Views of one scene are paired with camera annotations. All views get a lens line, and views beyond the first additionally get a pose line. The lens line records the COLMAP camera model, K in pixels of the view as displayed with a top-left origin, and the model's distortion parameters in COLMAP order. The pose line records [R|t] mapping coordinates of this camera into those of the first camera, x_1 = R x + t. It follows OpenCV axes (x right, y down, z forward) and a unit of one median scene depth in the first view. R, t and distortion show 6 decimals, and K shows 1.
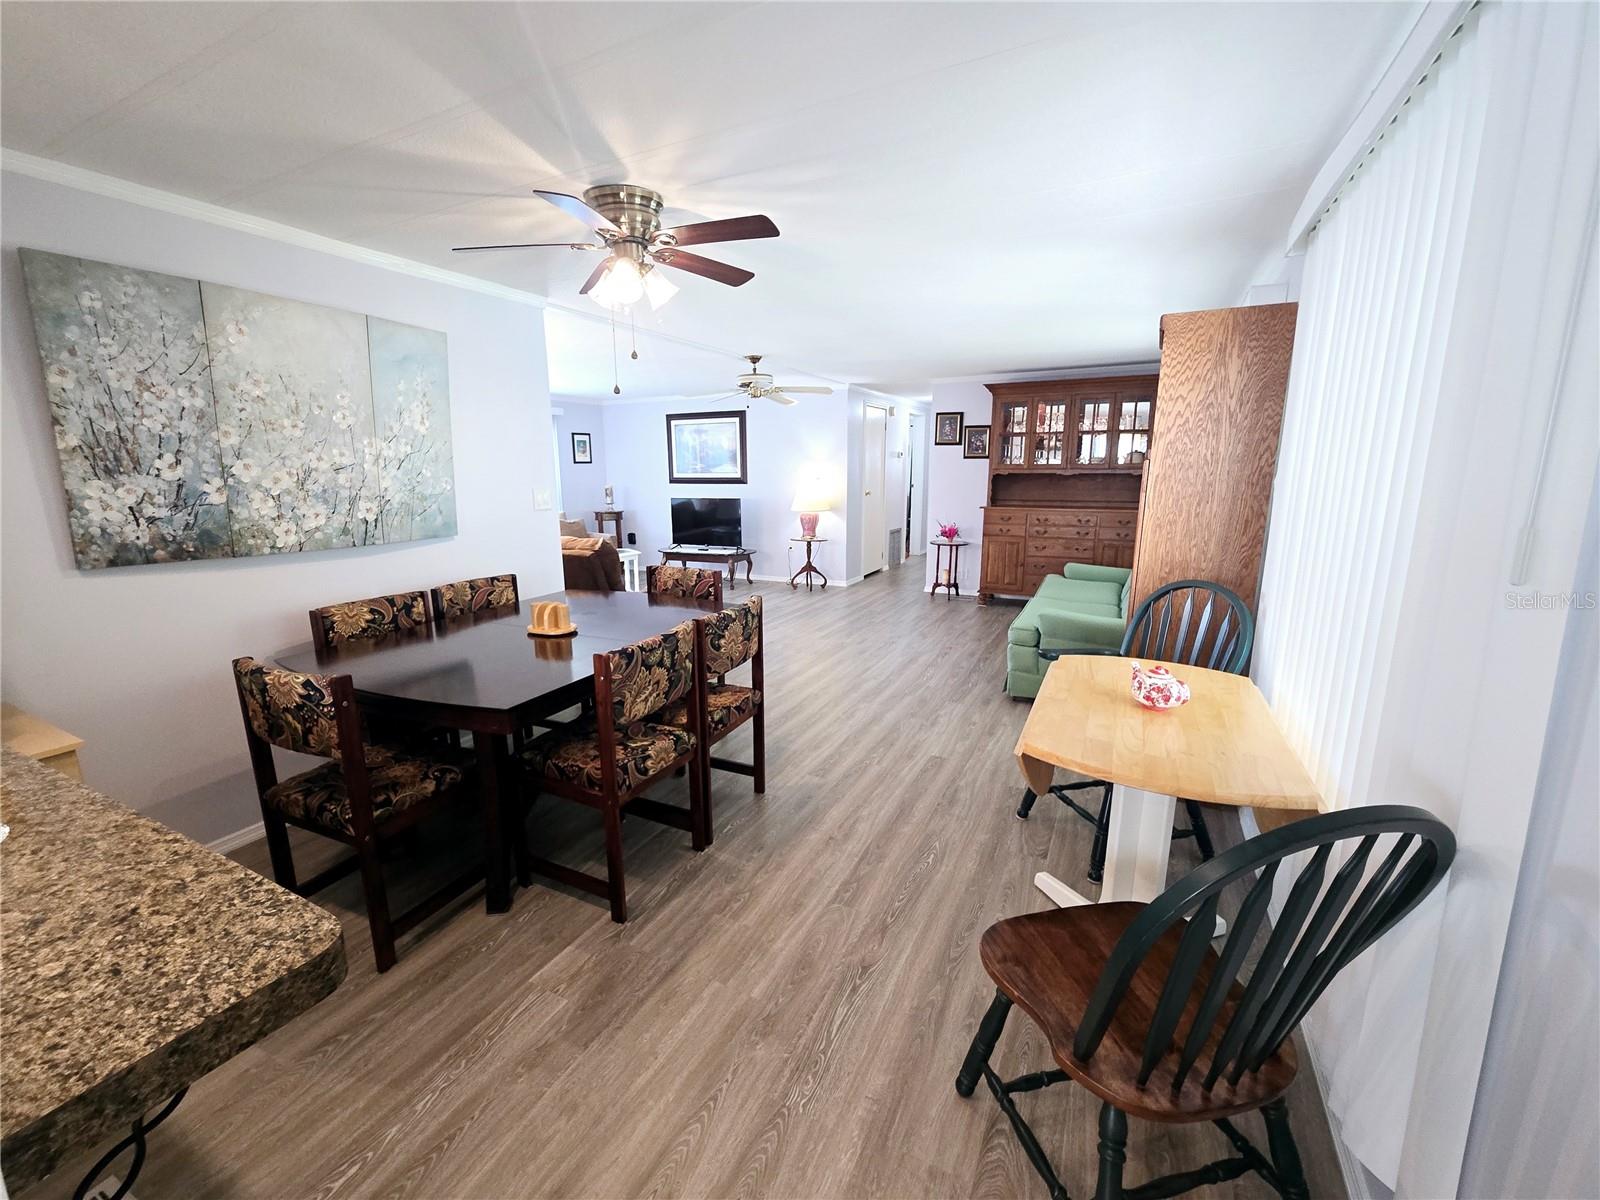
lens RADIAL K [[662.2, 0, 791.0], [0, 662.2, 601.0], [0, 0, 1]] dist [-0.013291, 0.003043]
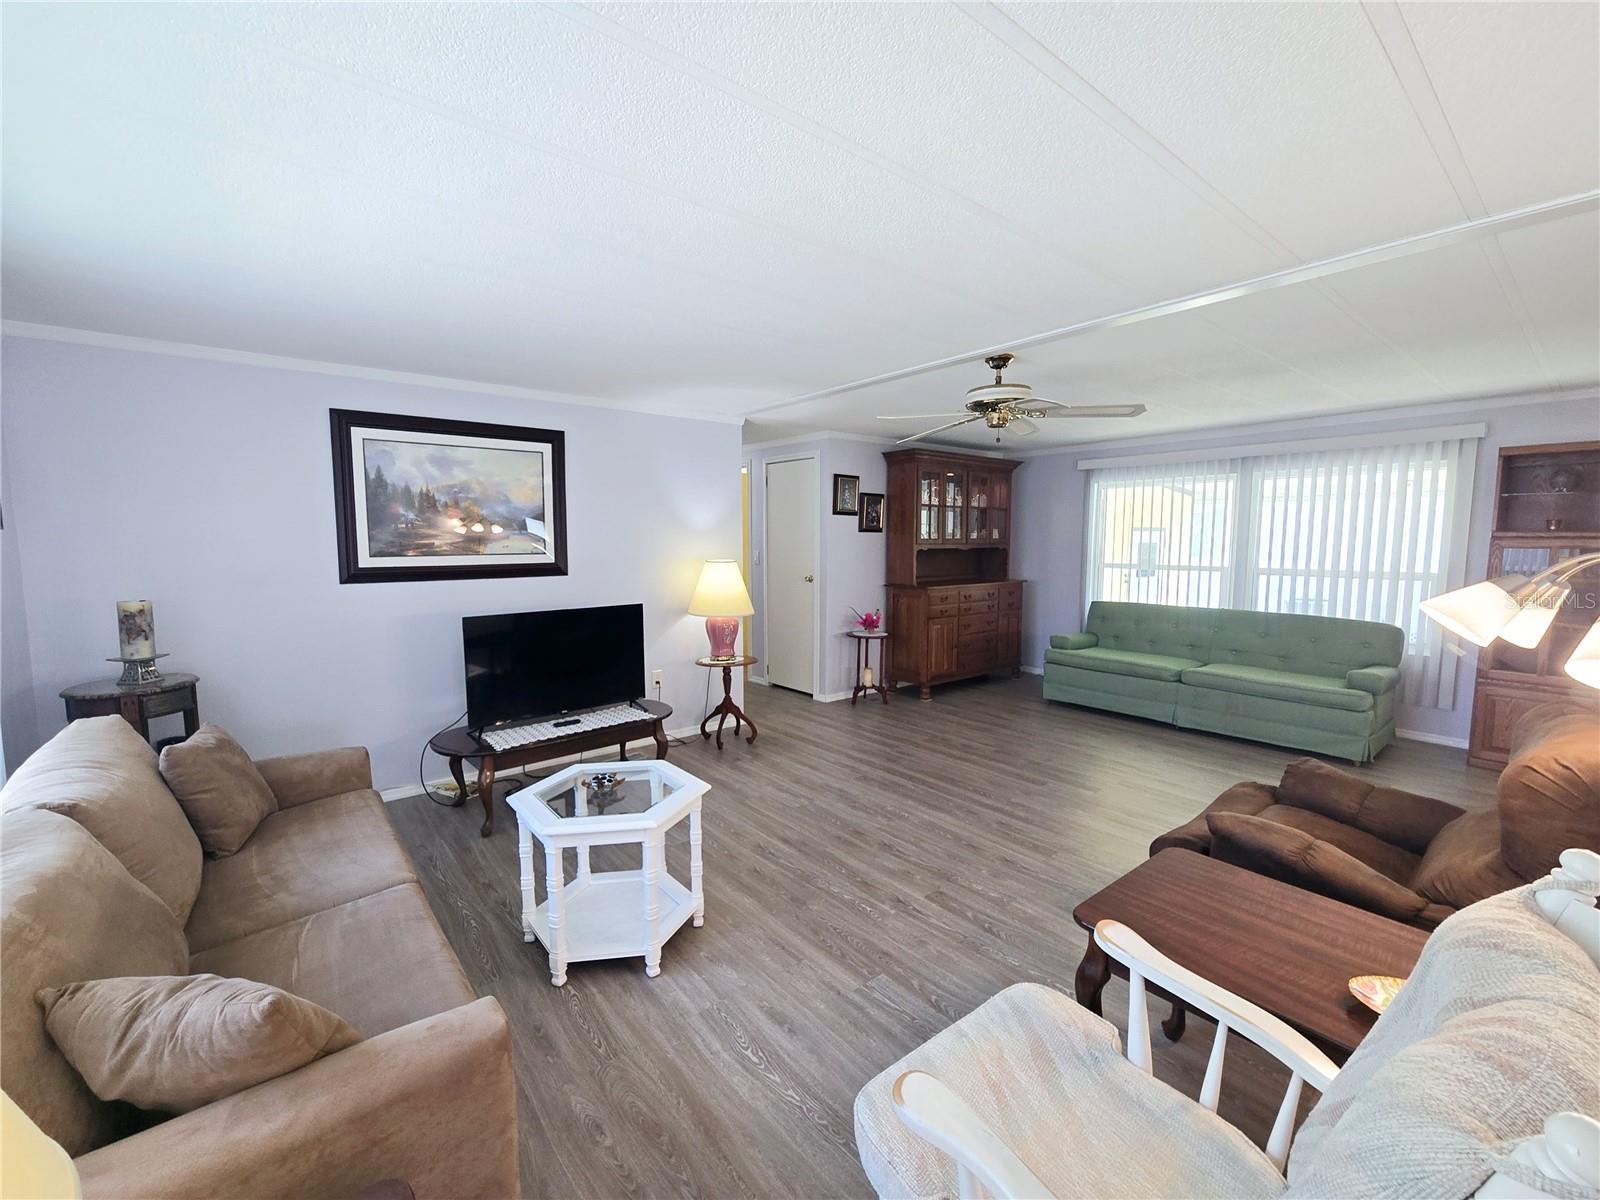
lens RADIAL K [[662.2, 0, 781.9], [0, 662.2, 597.4], [0, 0, 1]] dist [-0.013291, 0.003043]
pose [[0.411297, -0.077642, 0.908188, -1.359296], [0.179936, 0.983675, 0.002607, -0.391681], [-0.893565, 0.162344, 0.418553, 1.914571]]
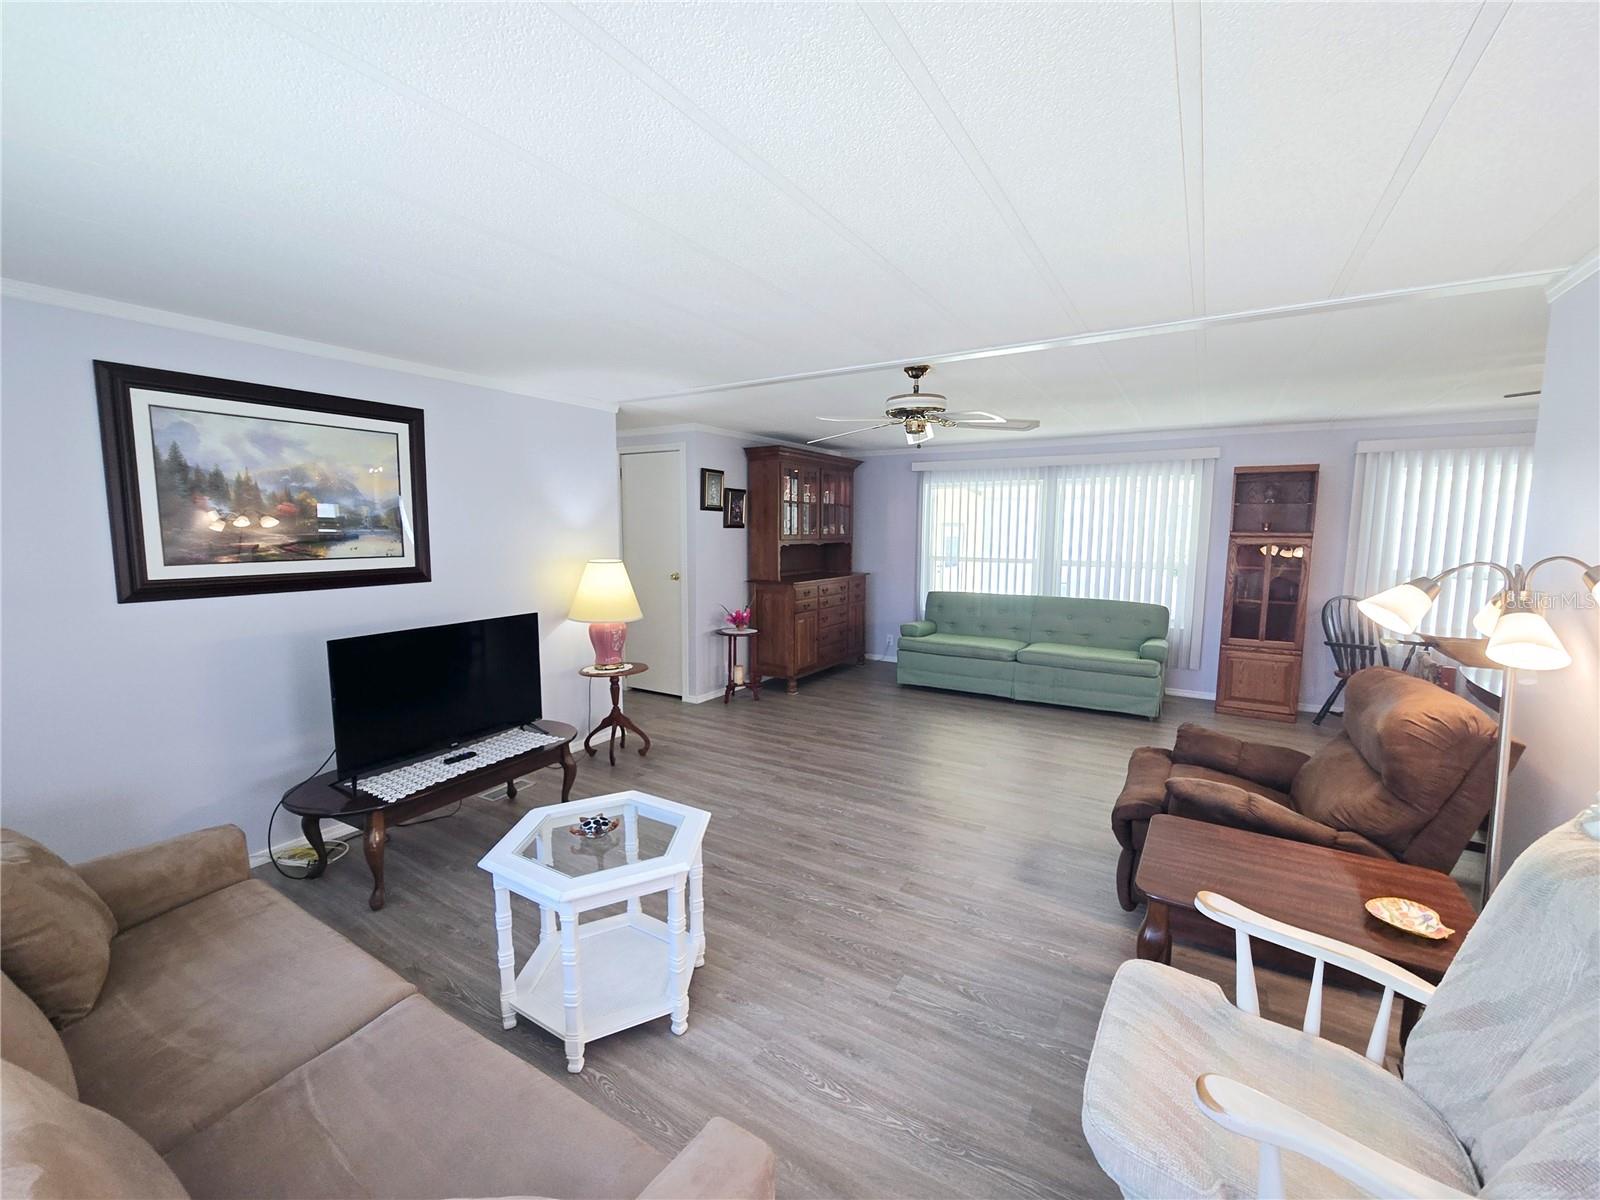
lens RADIAL K [[662.2, 0, 786.9], [0, 662.2, 598.9], [0, 0, 1]] dist [-0.013291, 0.003043]
pose [[0.083379, -0.102007, 0.991283, -1.388290], [0.193845, 0.977406, 0.084274, -0.466470], [-0.977483, 0.185128, 0.101269, 2.181480]]
